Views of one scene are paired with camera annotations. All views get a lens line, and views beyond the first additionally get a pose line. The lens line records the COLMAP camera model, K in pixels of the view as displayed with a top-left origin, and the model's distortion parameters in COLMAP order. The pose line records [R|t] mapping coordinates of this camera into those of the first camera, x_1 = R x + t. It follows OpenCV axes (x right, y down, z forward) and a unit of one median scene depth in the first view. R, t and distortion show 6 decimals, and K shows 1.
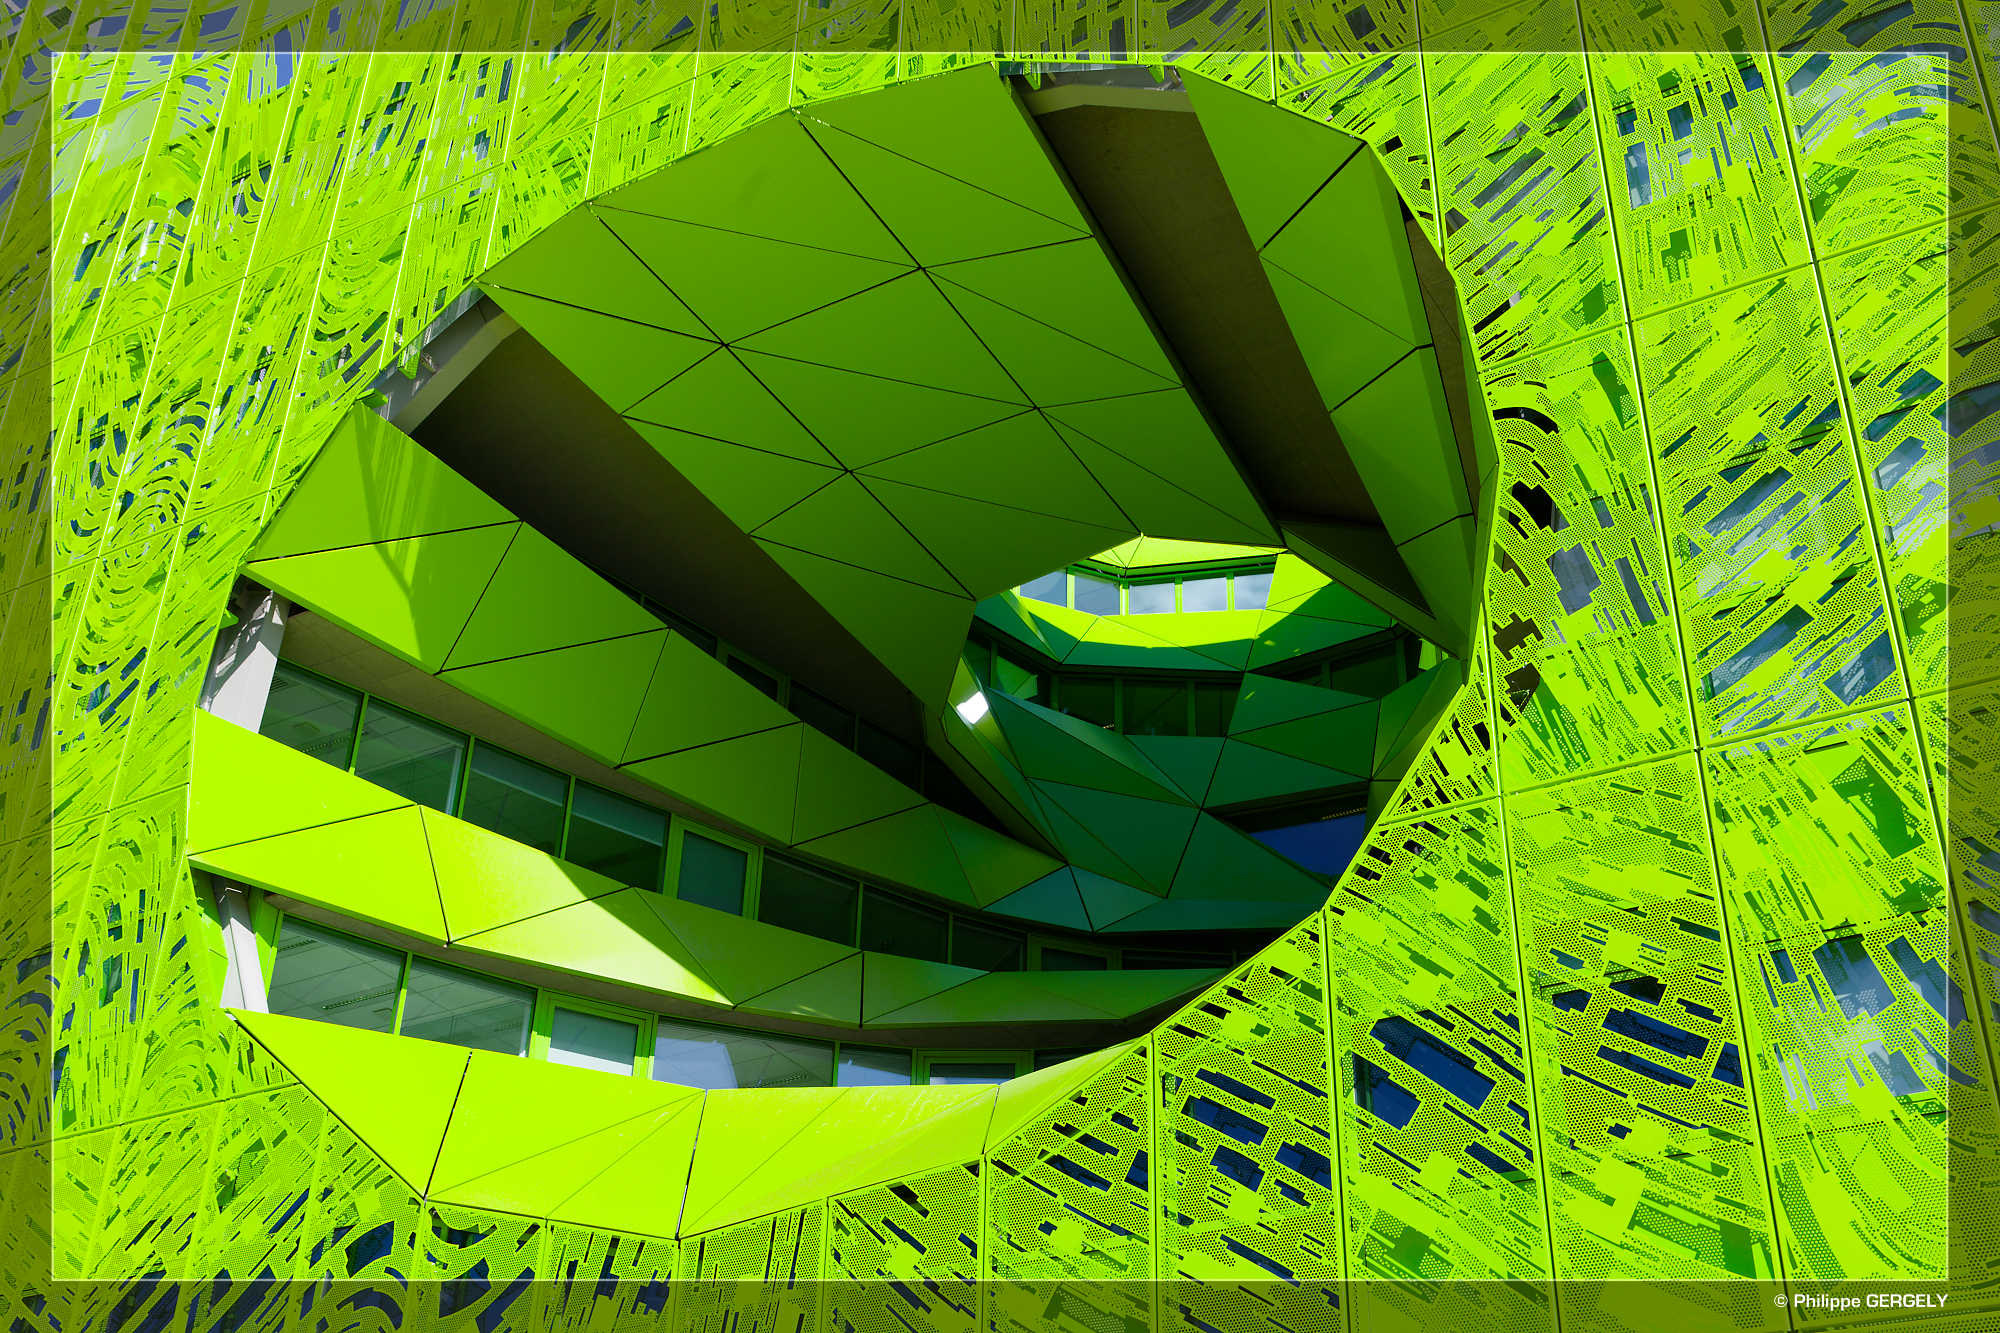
lens RADIAL K [[2251.3, 0, 983.7], [0, 2251.3, 658.9], [0, 0, 1]] dist [0.019397, 0.000000]
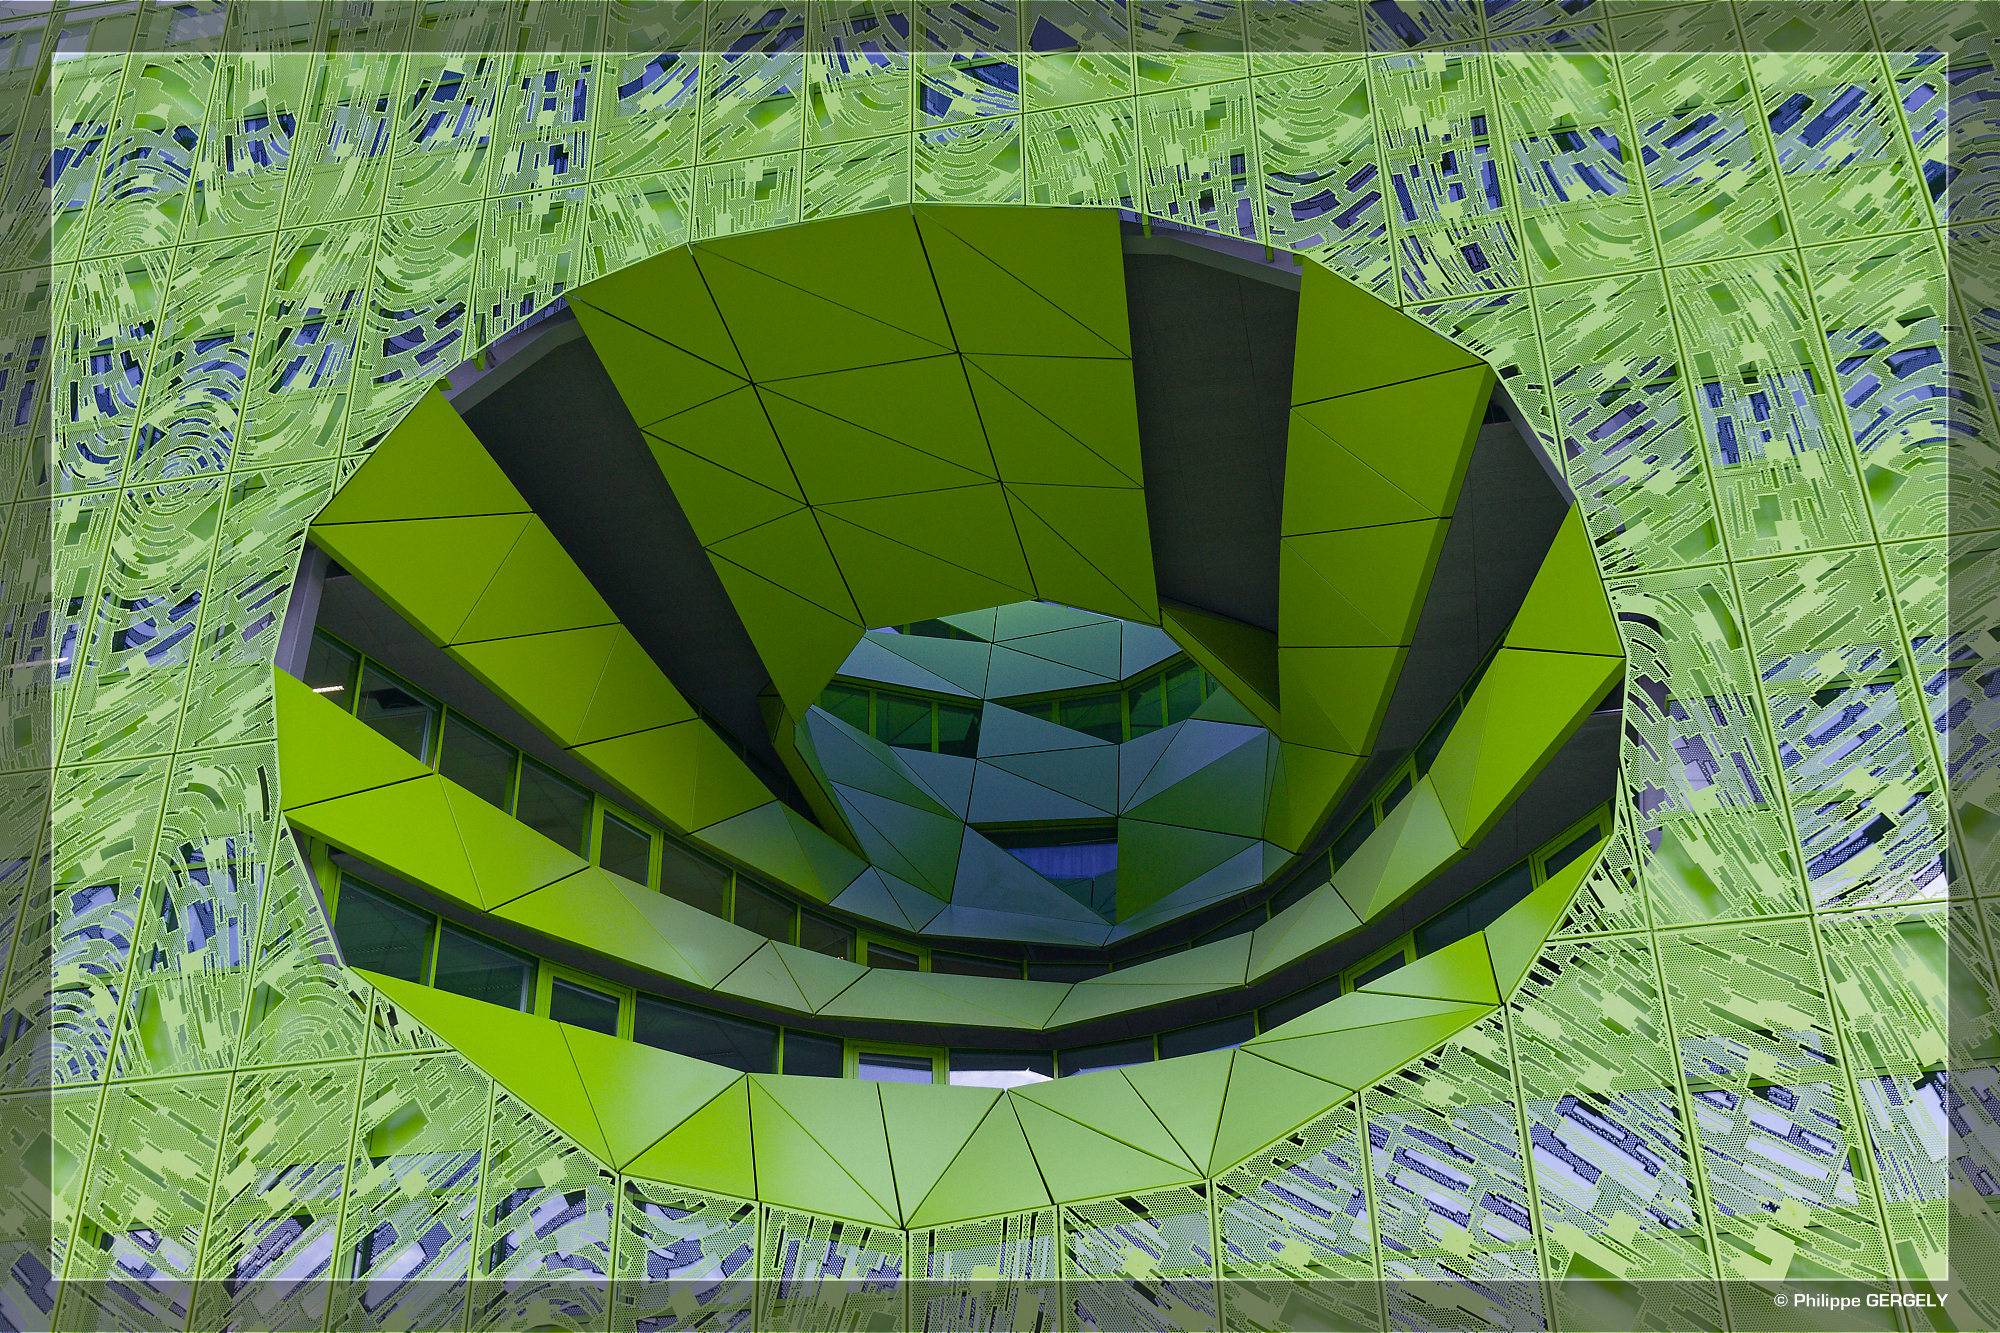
lens RADIAL K [[2236.9, 0, 921.0], [0, 2236.9, 573.1], [0, 0, 1]] dist [0.026683, 0.000000]
pose [[0.948538, 0.139846, 0.284109, -0.496904], [-0.137400, 0.990102, -0.028627, -0.041843], [-0.285300, -0.011883, 0.958365, -0.092326]]
